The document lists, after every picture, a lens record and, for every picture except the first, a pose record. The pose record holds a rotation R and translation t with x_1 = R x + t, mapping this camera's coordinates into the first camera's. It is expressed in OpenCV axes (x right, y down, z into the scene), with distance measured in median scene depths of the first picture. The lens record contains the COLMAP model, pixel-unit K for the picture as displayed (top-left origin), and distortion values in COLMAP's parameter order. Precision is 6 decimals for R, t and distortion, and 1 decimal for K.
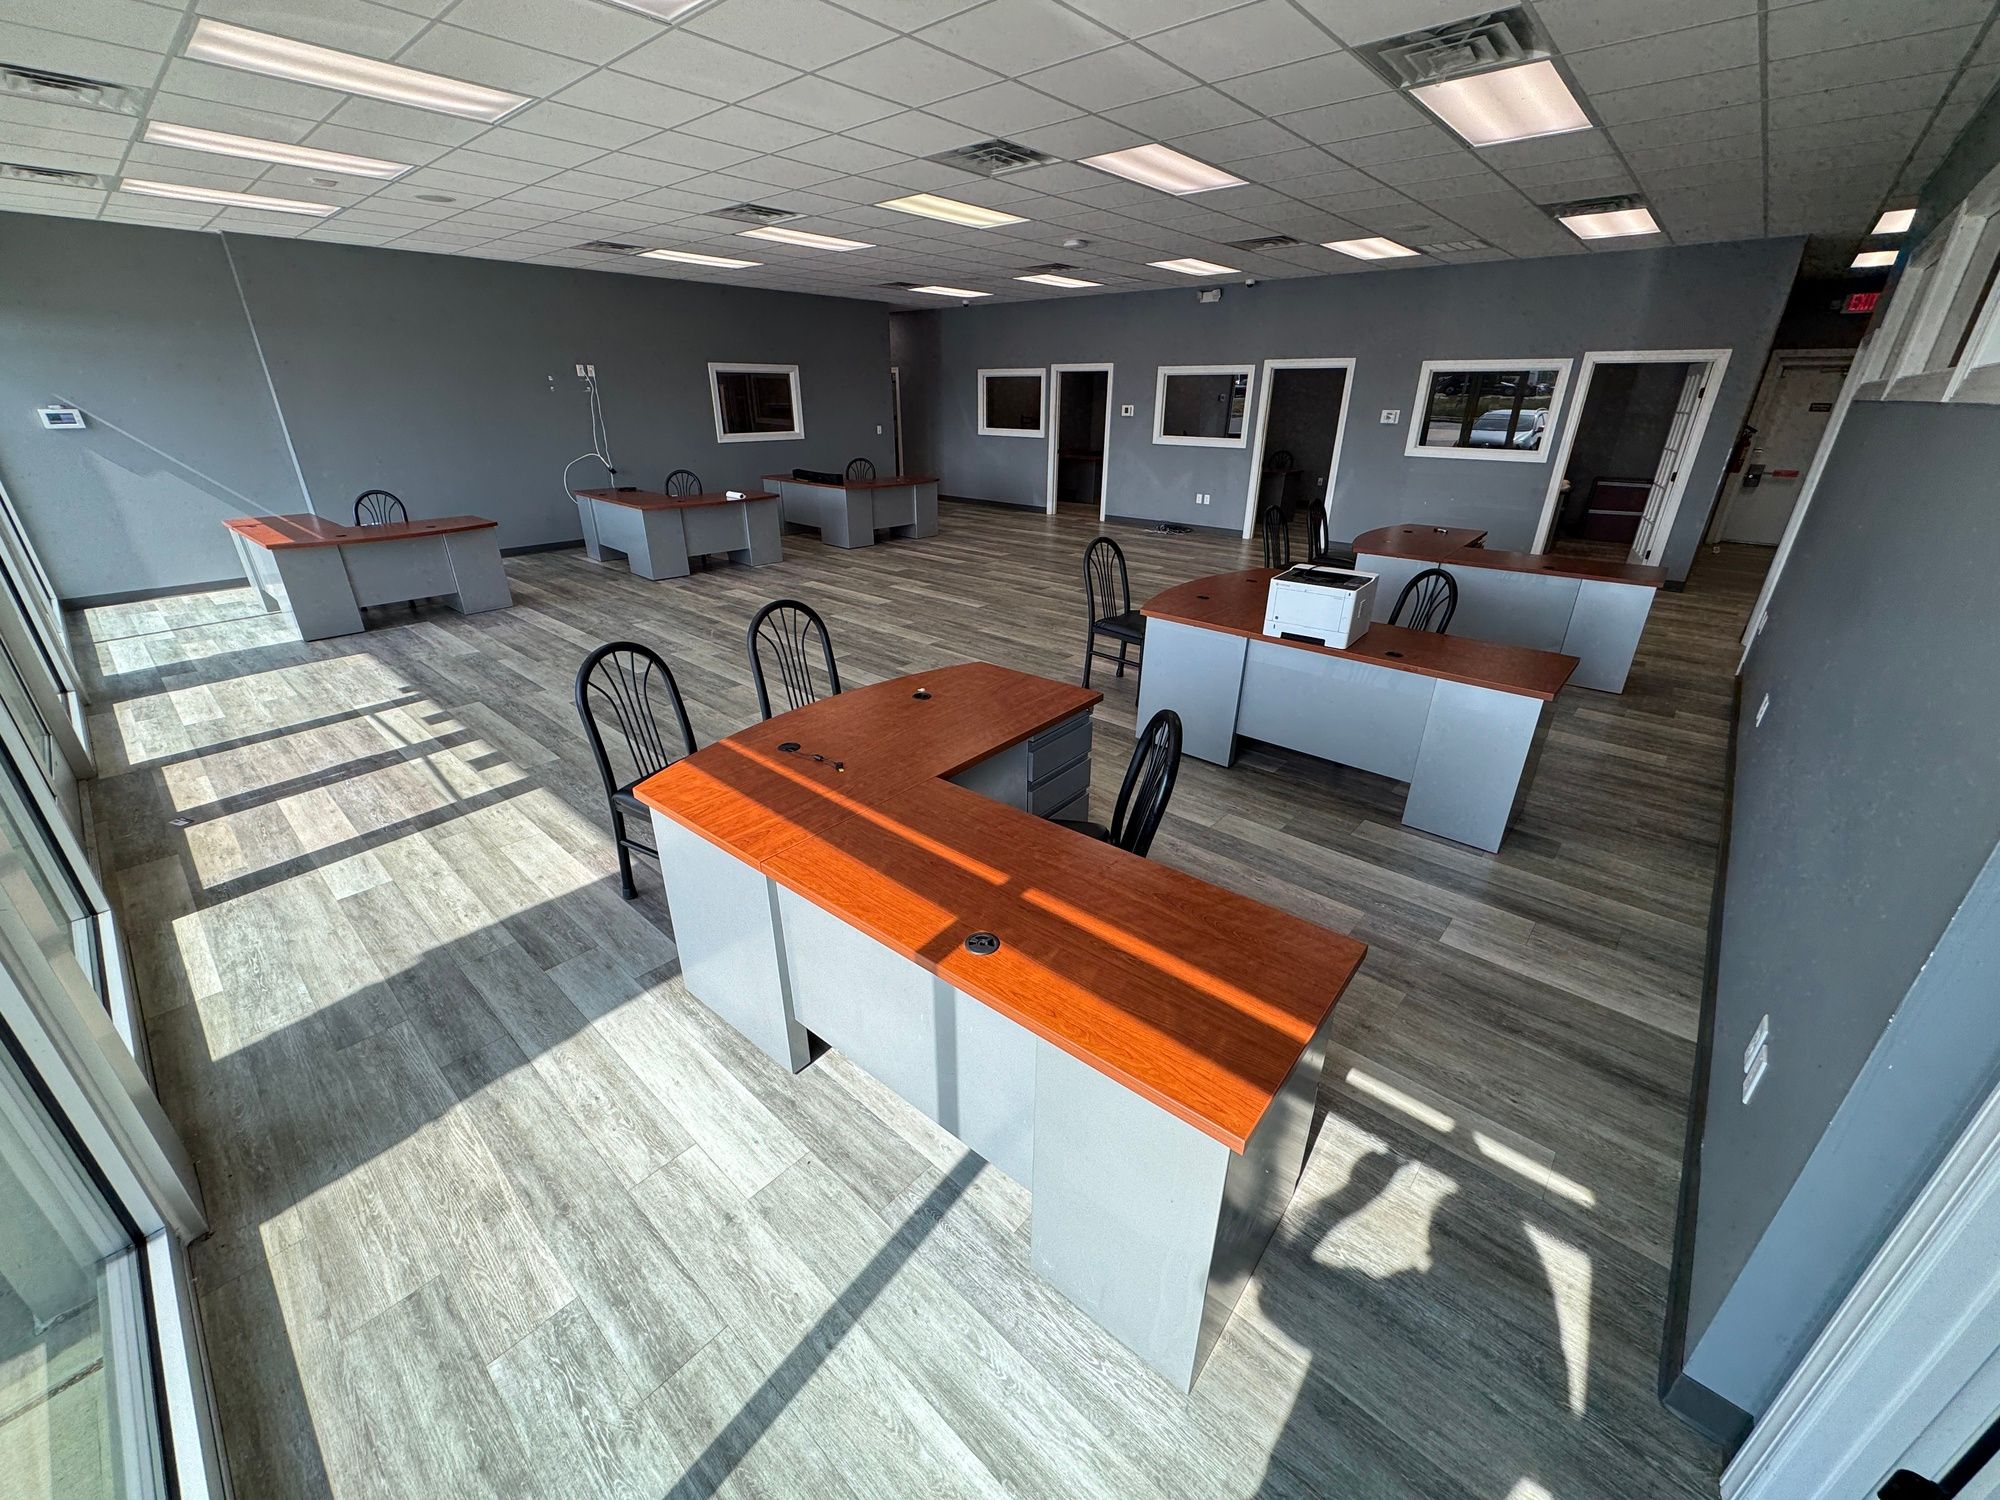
lens RADIAL K [[797.0, 0, 994.5], [0, 797.0, 747.3], [0, 0, 1]] dist [0.001894, -0.001726]
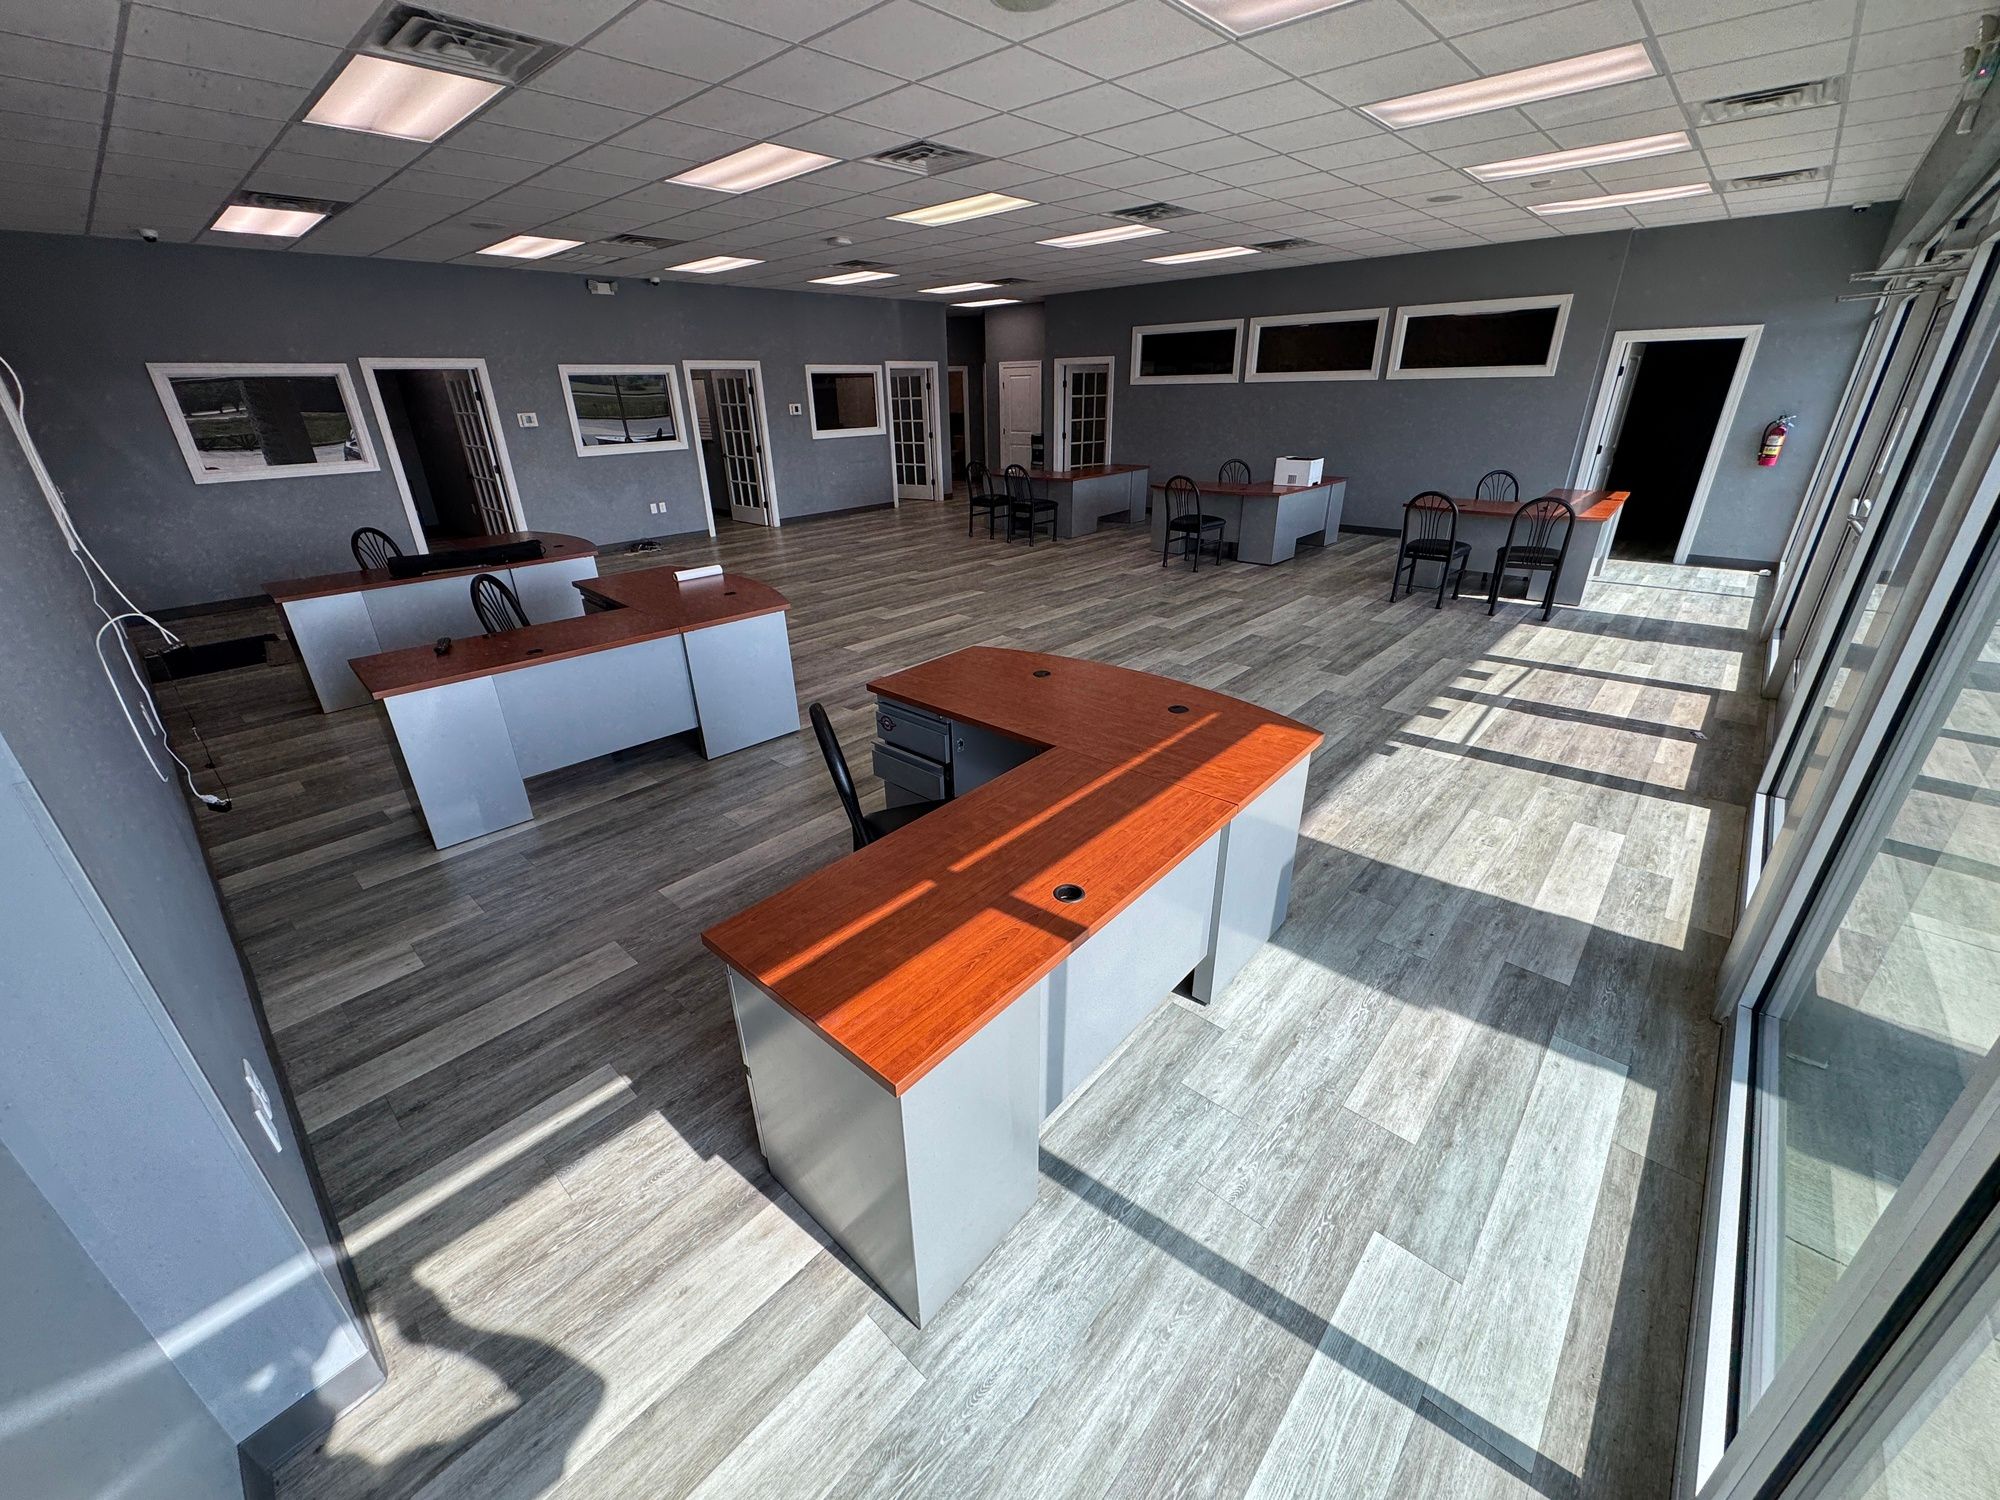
lens RADIAL K [[797.0, 0, 1003.0], [0, 797.0, 747.8], [0, 0, 1]] dist [0.001894, -0.001726]
pose [[0.001209, -0.417143, 0.908840, -1.730070], [0.426106, 0.822419, 0.376910, -0.641772], [-0.904673, 0.386806, 0.178741, 1.421845]]
